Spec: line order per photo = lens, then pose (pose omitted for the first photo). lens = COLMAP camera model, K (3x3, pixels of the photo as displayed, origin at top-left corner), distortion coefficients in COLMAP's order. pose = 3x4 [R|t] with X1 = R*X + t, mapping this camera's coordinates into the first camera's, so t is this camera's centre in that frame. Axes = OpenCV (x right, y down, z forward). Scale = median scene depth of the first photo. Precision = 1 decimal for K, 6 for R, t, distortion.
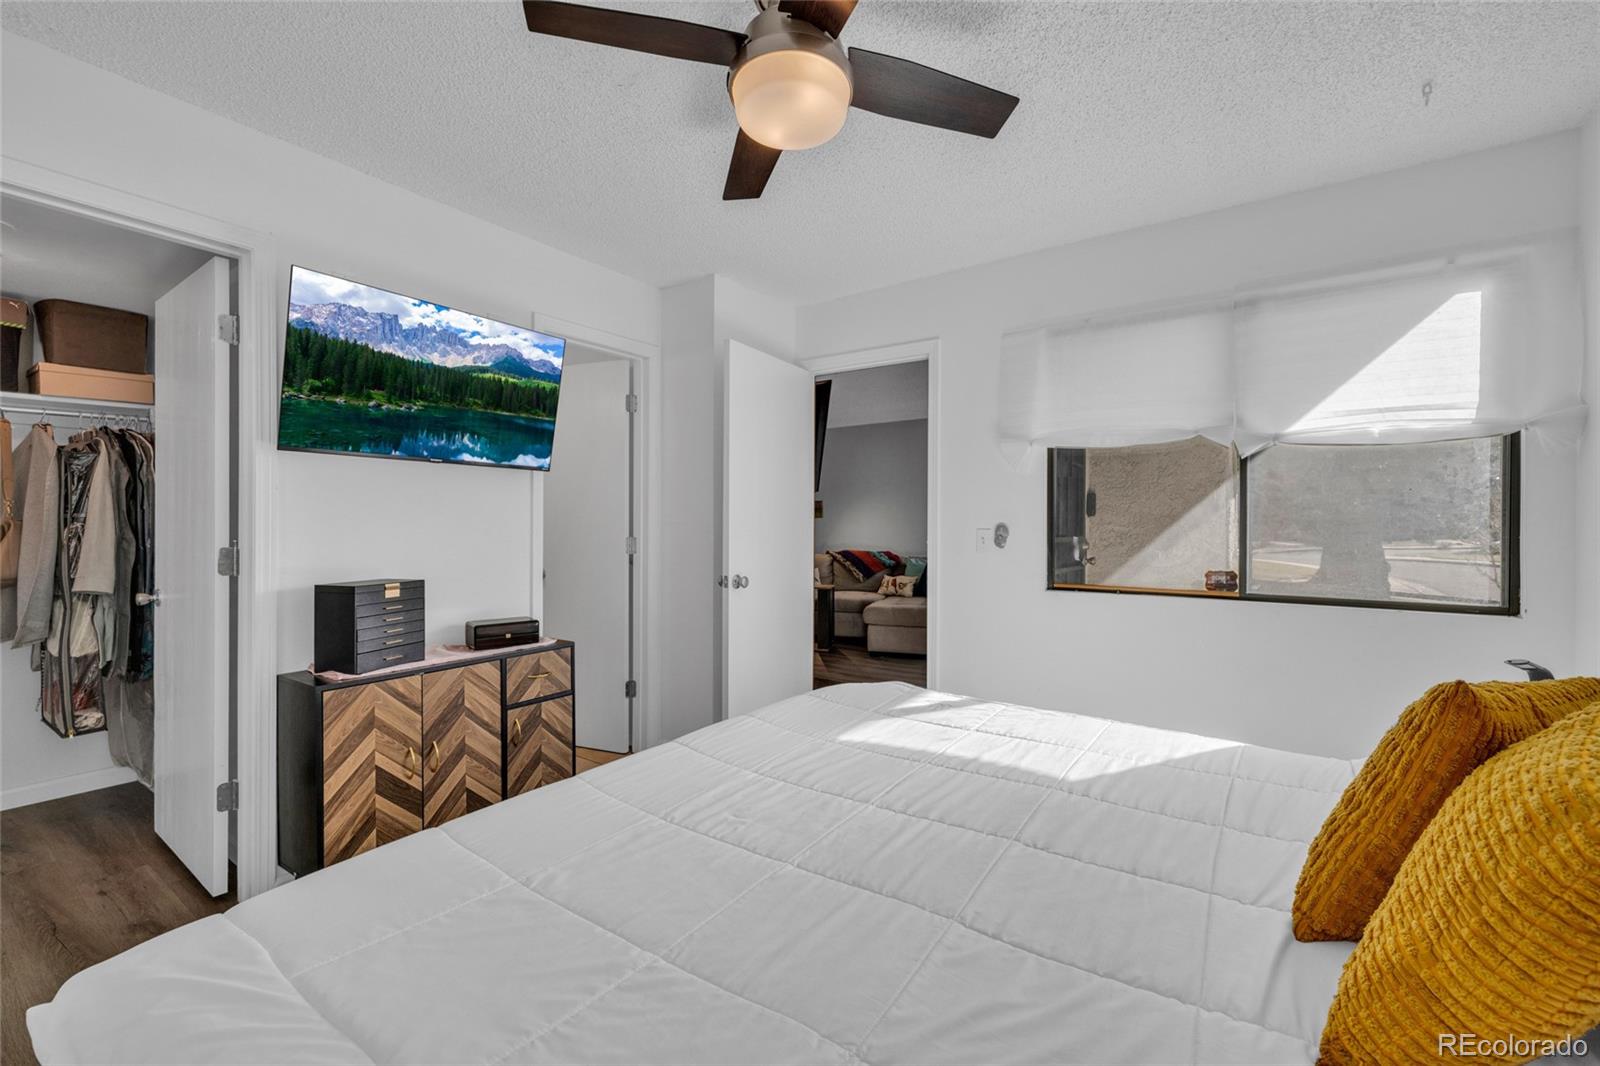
lens RADIAL K [[672.8, 0, 797.7], [0, 672.8, 526.4], [0, 0, 1]] dist [0.000551, 0.000642]
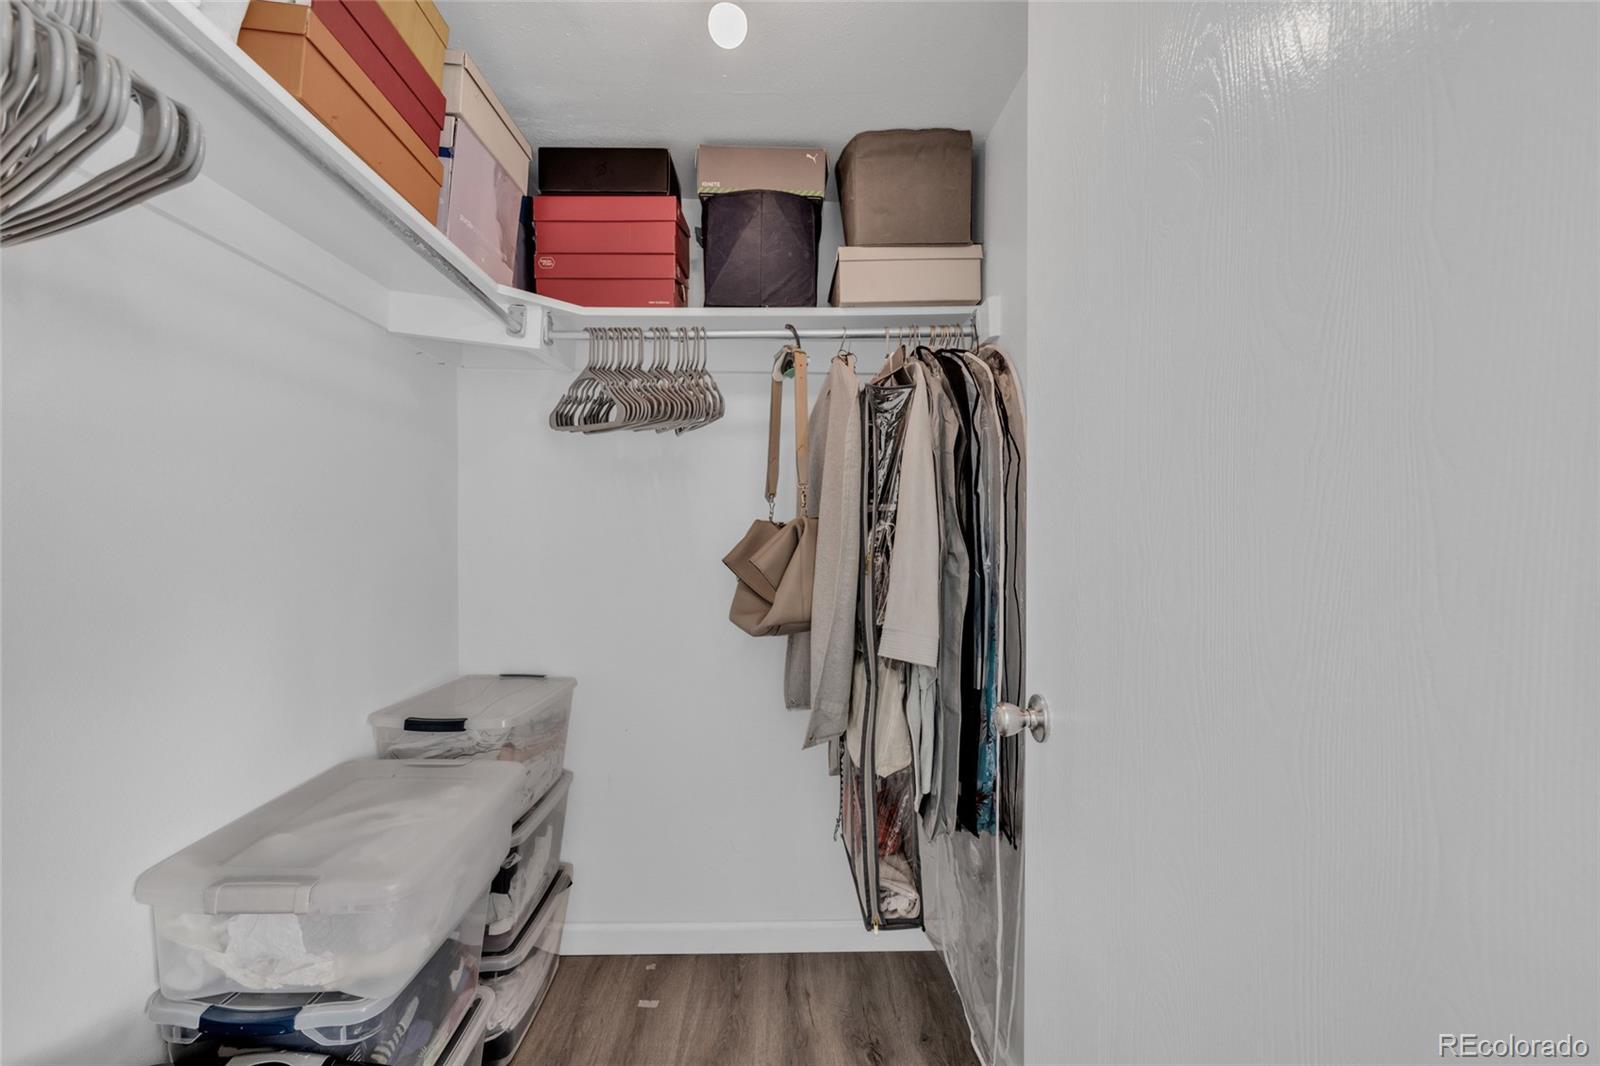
lens RADIAL K [[672.8, 0, 795.9], [0, 672.8, 531.0], [0, 0, 1]] dist [0.000551, 0.000642]
pose [[0.596121, 0.005265, -0.802877, -0.685480], [-0.003317, 0.999986, 0.004094, 0.000219], [0.802888, 0.000222, 0.596130, 0.627805]]
